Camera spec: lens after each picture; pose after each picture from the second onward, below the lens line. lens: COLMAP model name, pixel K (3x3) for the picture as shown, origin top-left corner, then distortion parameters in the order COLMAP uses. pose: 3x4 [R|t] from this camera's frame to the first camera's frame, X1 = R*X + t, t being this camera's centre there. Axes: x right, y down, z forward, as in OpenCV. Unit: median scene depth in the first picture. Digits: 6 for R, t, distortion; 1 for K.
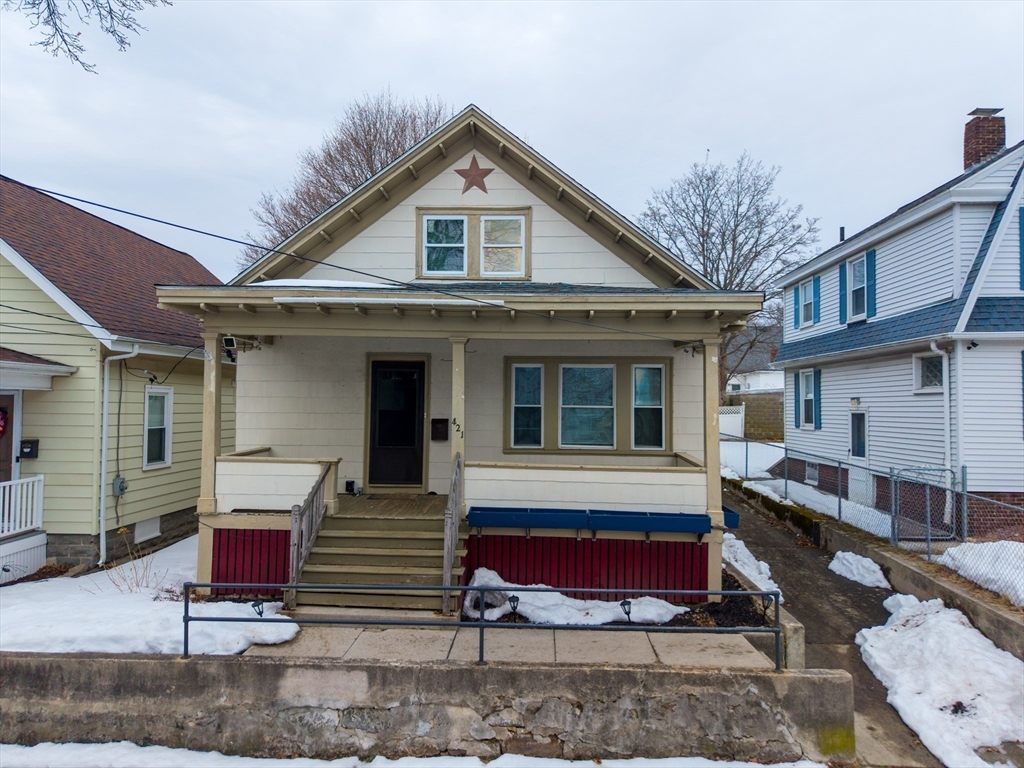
lens RADIAL K [[691.6, 0, 512.0], [0, 691.6, 384.0], [0, 0, 1]] dist [-0.001651, -0.000411]
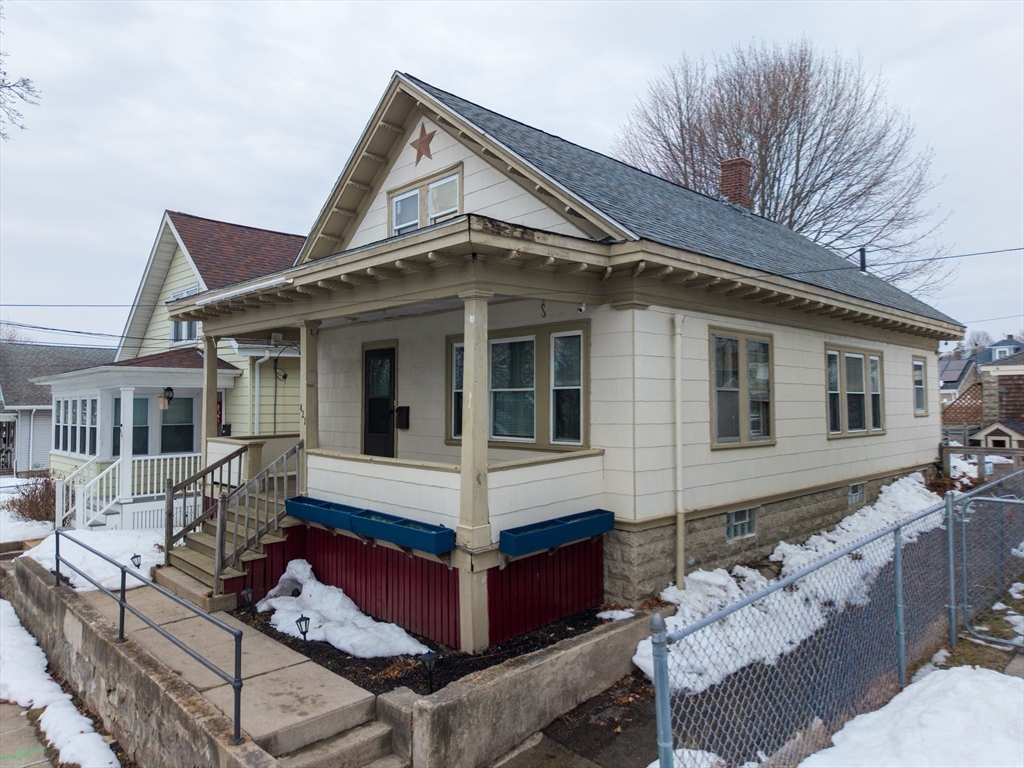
lens RADIAL K [[691.6, 0, 512.0], [0, 691.6, 384.0], [0, 0, 1]] dist [-0.001651, -0.000411]
pose [[0.722059, -0.031287, -0.691124, 0.674777], [0.036257, 0.999315, -0.007358, 0.032281], [0.690881, -0.019745, 0.722699, 0.412680]]
